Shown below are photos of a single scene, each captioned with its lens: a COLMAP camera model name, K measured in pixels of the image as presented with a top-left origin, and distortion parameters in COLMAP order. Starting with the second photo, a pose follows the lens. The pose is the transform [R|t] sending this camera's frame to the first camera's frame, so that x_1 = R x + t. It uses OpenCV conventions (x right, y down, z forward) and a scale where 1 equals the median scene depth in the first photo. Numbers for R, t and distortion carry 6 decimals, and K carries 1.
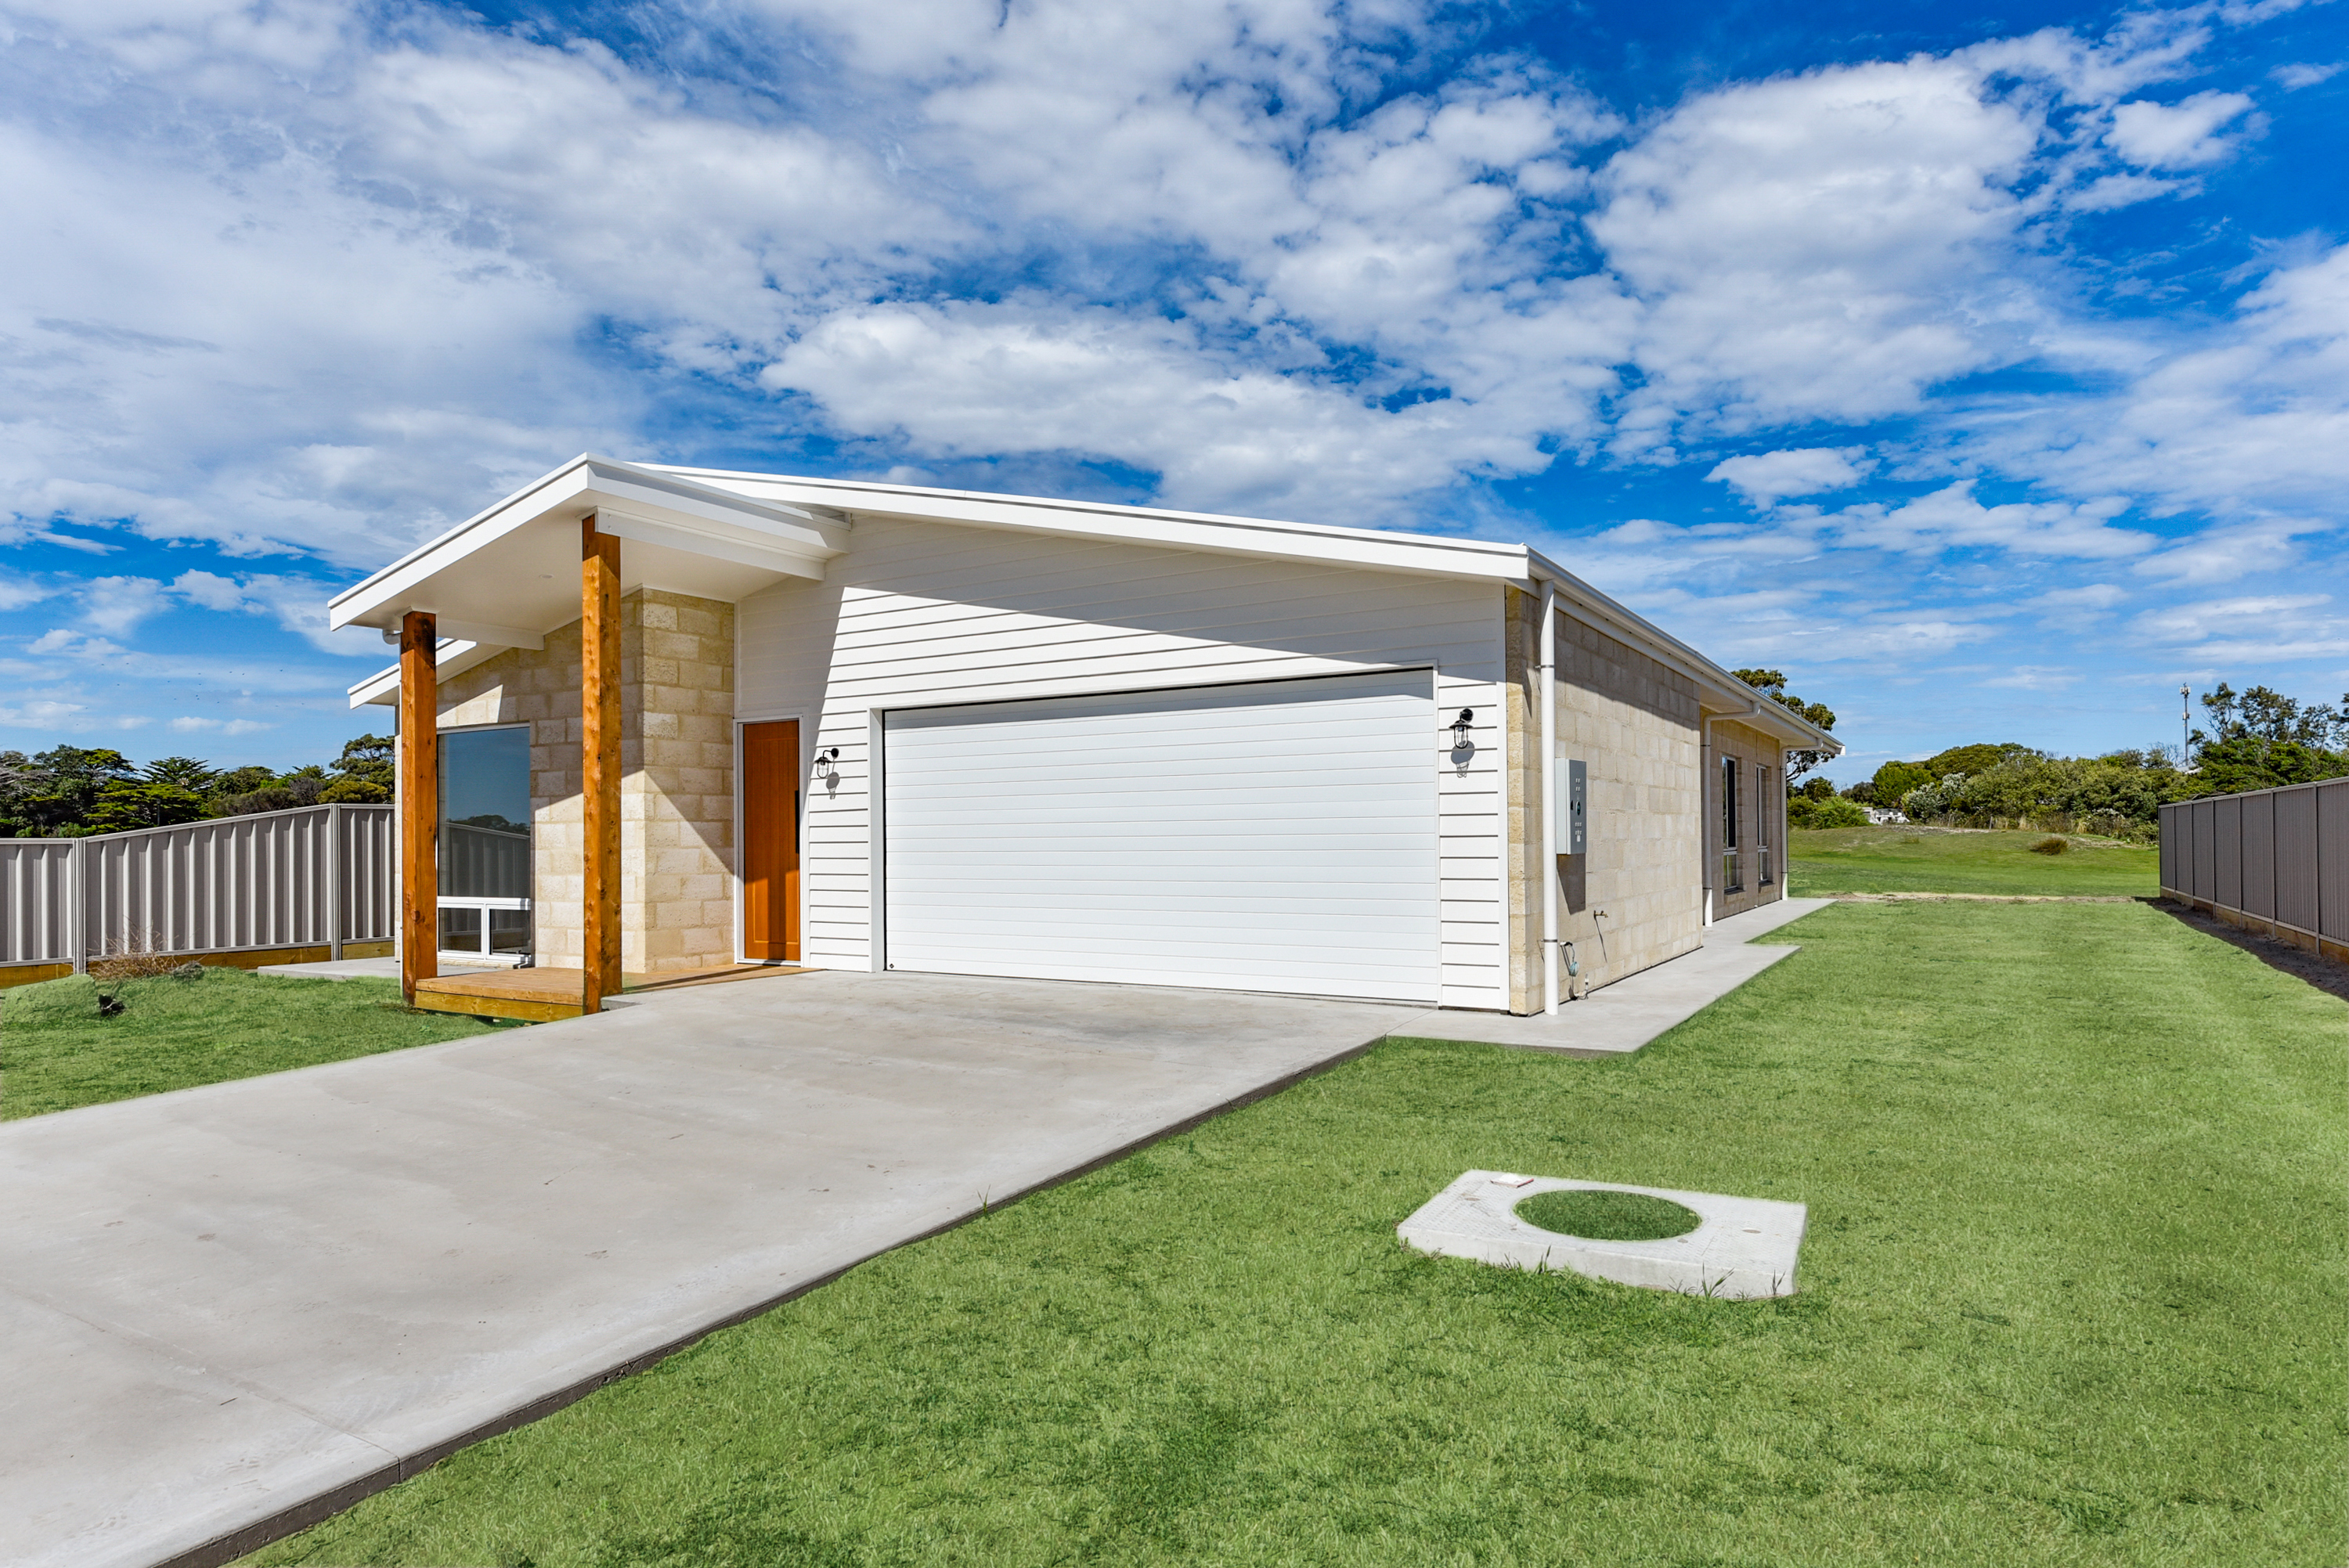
lens RADIAL K [[1319.6, 0, 1207.1], [0, 1319.6, 828.7], [0, 0, 1]] dist [0.002402, 0.000132]
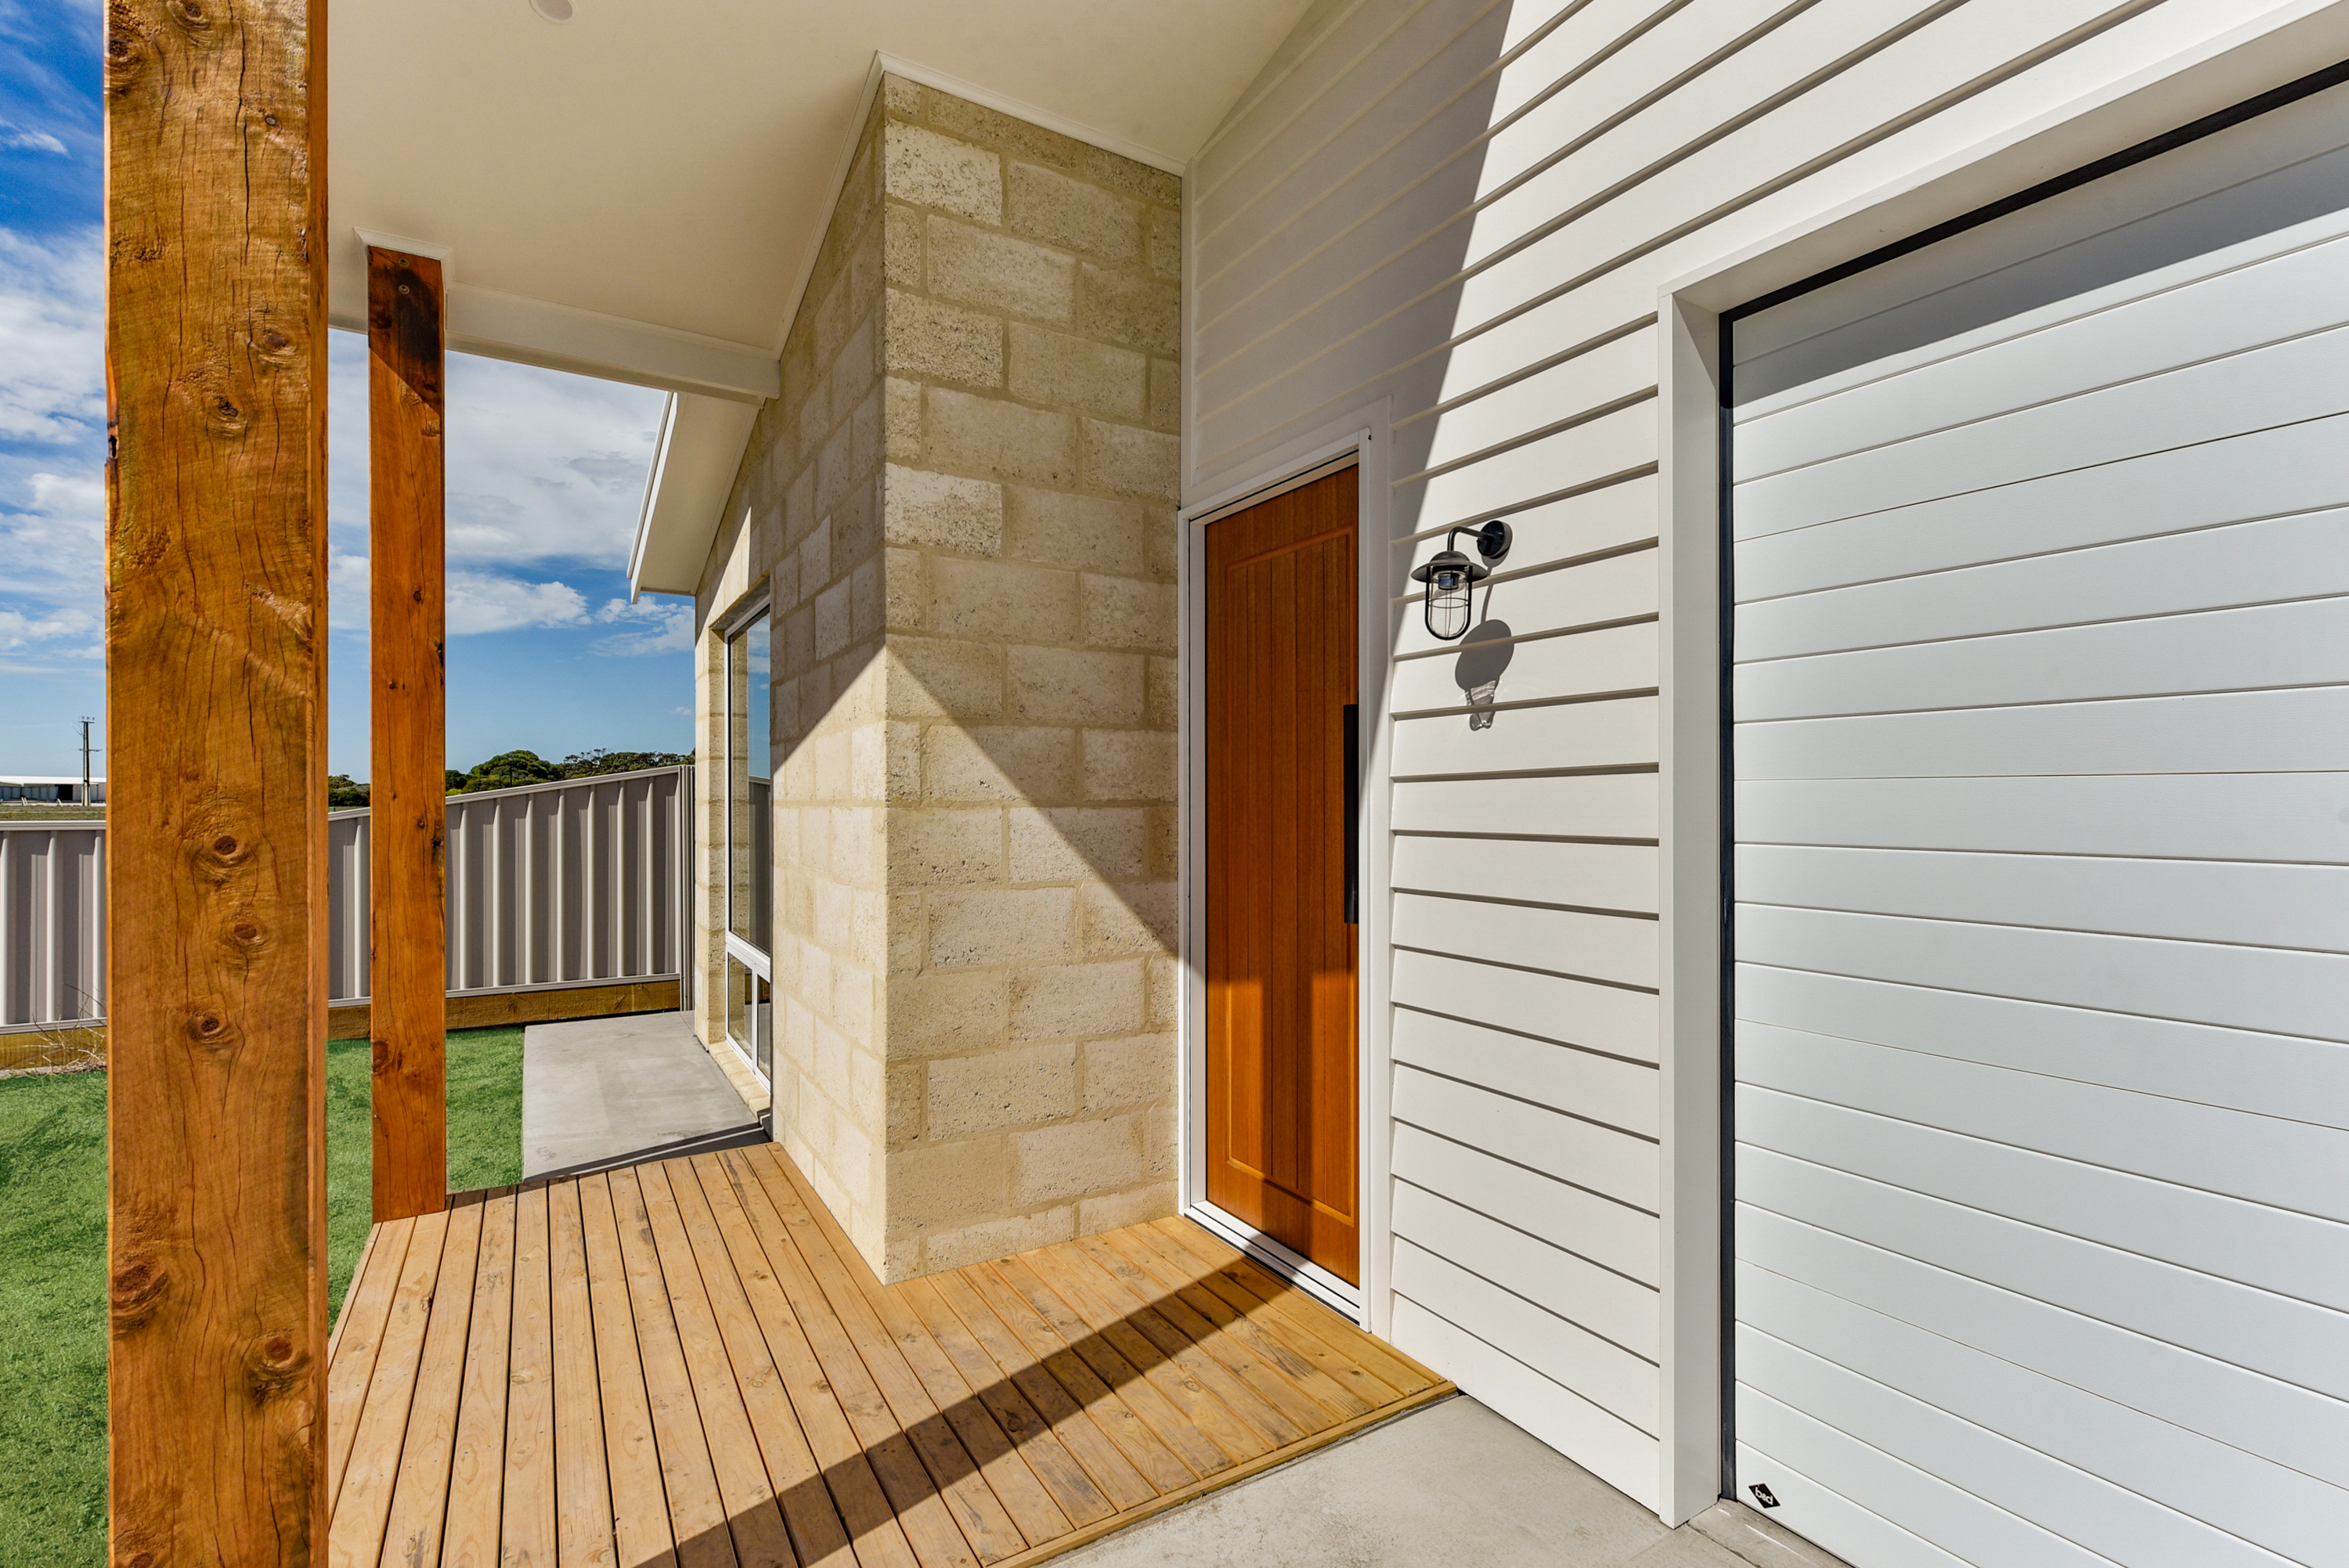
lens RADIAL K [[1044.5, 0, 1177.7], [0, 1044.5, 800.7], [0, 0, 1]] dist [0.000594, 0.000149]
pose [[0.883435, 0.009619, -0.468456, -0.237963], [-0.003735, 0.999902, 0.013489, -0.010786], [0.468540, -0.010167, 0.883384, 0.784339]]
